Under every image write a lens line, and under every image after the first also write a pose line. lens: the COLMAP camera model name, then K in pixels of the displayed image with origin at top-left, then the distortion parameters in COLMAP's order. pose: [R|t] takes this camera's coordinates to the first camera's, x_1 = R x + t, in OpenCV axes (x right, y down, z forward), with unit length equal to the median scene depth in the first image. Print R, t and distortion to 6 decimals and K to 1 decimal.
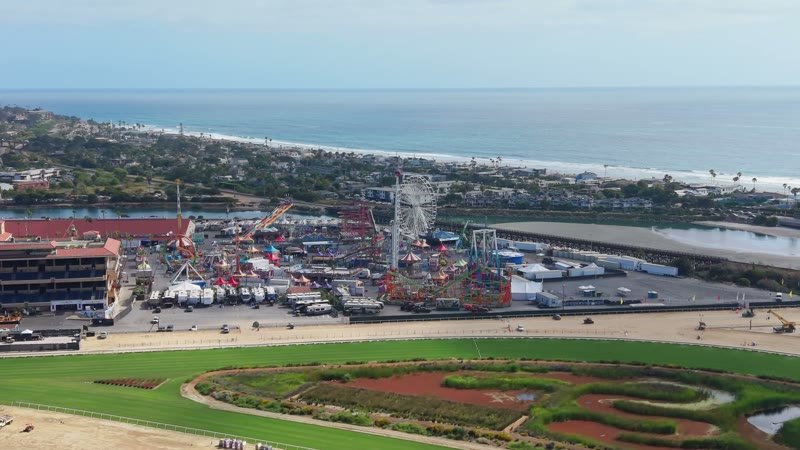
lens RADIAL K [[1132.2, 0, 404.0], [0, 1132.2, 225.0], [0, 0, 1]] dist [0.096003, 0.000000]
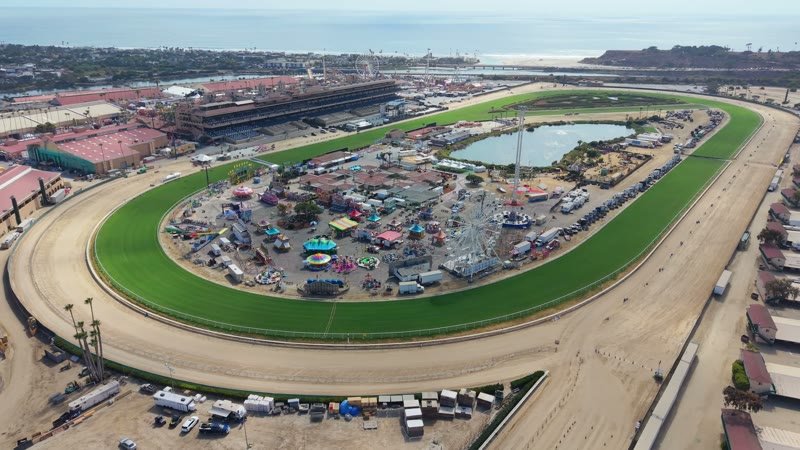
lens RADIAL K [[568.5, 0, 402.4], [0, 568.5, 228.0], [0, 0, 1]] dist [0.038702, -0.050181]
pose [[0.716103, -0.241396, 0.654924, -1.264606], [0.075073, 0.959487, 0.271568, -0.010295], [-0.693946, -0.145304, 0.705213, -0.054944]]
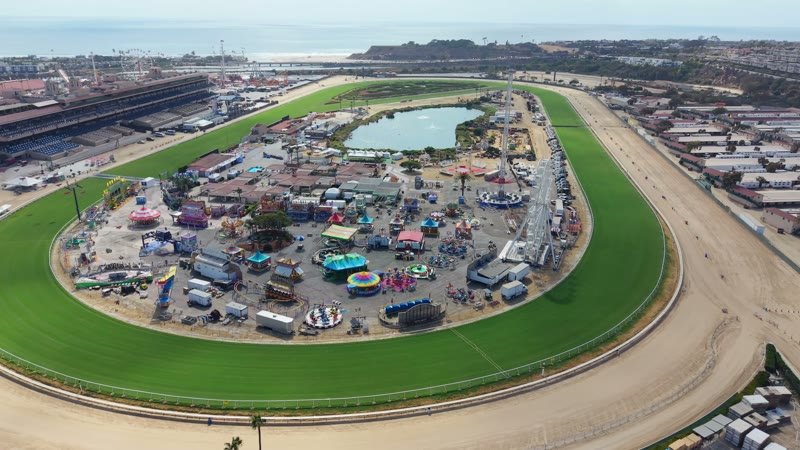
lens RADIAL K [[568.5, 0, 401.9], [0, 568.5, 227.5], [0, 0, 1]] dist [0.038702, -0.050181]
pose [[0.319118, -0.318078, 0.892743, -1.306739], [0.103854, 0.948059, 0.300664, 0.007639], [-0.942008, -0.003232, 0.335576, 0.210966]]
